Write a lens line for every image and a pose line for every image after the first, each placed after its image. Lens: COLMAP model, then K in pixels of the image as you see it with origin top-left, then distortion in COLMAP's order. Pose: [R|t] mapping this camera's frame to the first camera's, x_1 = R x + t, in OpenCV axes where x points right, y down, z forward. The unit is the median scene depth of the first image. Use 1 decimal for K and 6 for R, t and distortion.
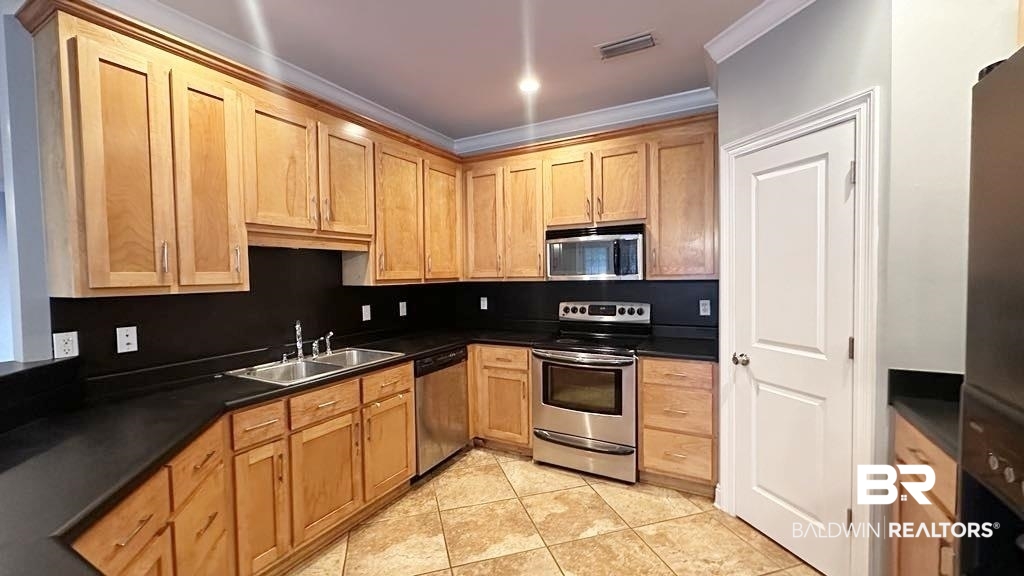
lens RADIAL K [[410.8, 0, 512.0], [0, 410.8, 288.0], [0, 0, 1]] dist [-0.000082, -0.000033]
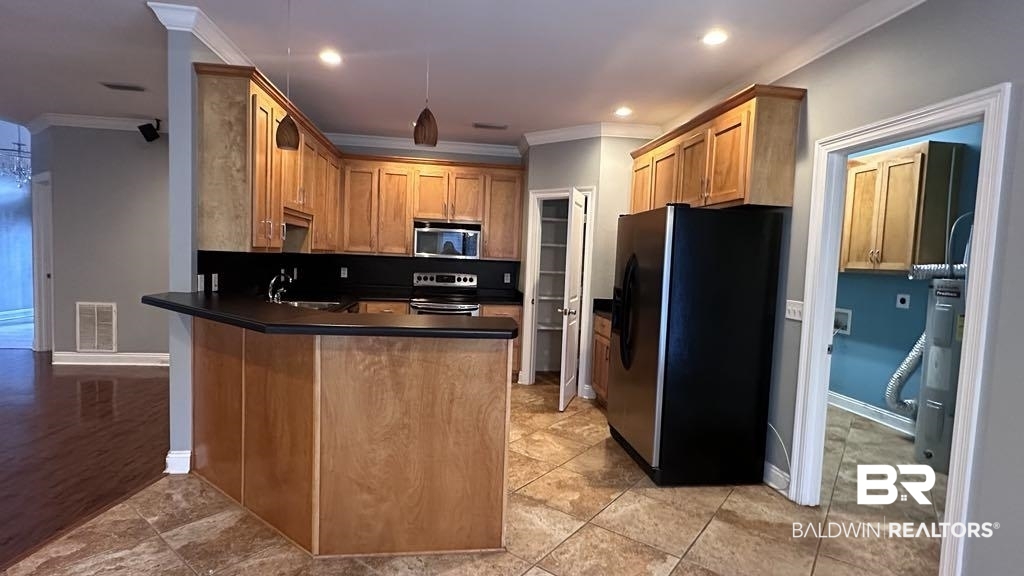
lens RADIAL K [[499.6, 0, 512.0], [0, 499.6, 288.0], [0, 0, 1]] dist [0.002239, 0.000362]
pose [[0.806284, 0.015649, 0.591321, -0.764965], [-0.034787, 0.999174, 0.020989, 0.049038], [-0.590504, -0.037493, 0.806163, -0.689896]]
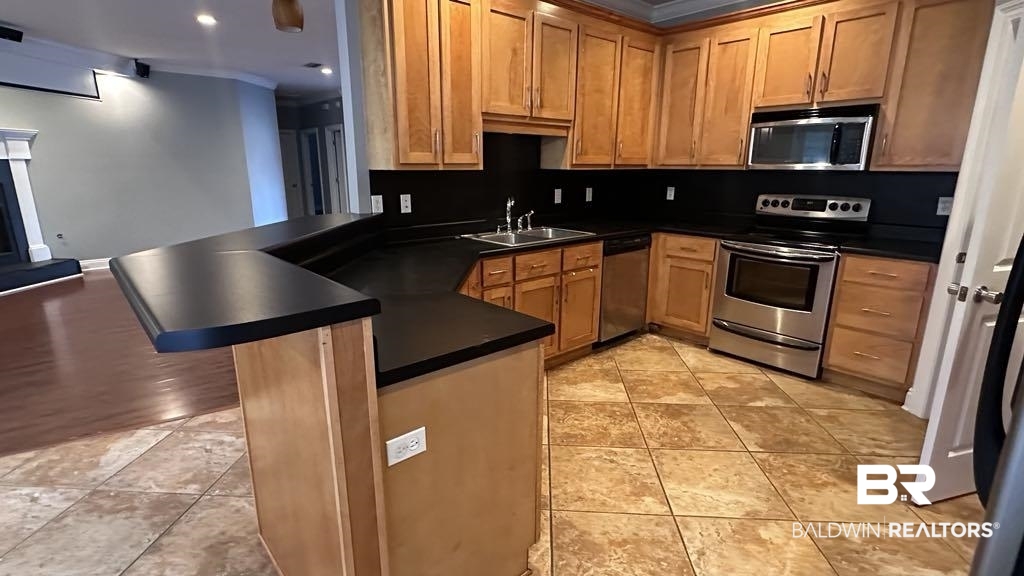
lens RADIAL K [[499.6, 0, 512.0], [0, 499.6, 288.0], [0, 0, 1]] dist [0.002239, 0.000362]
pose [[0.940036, 0.102826, -0.325207, -0.021474], [-0.032172, 0.975954, 0.215589, 0.019830], [0.339555, -0.192198, 0.920740, -0.318535]]
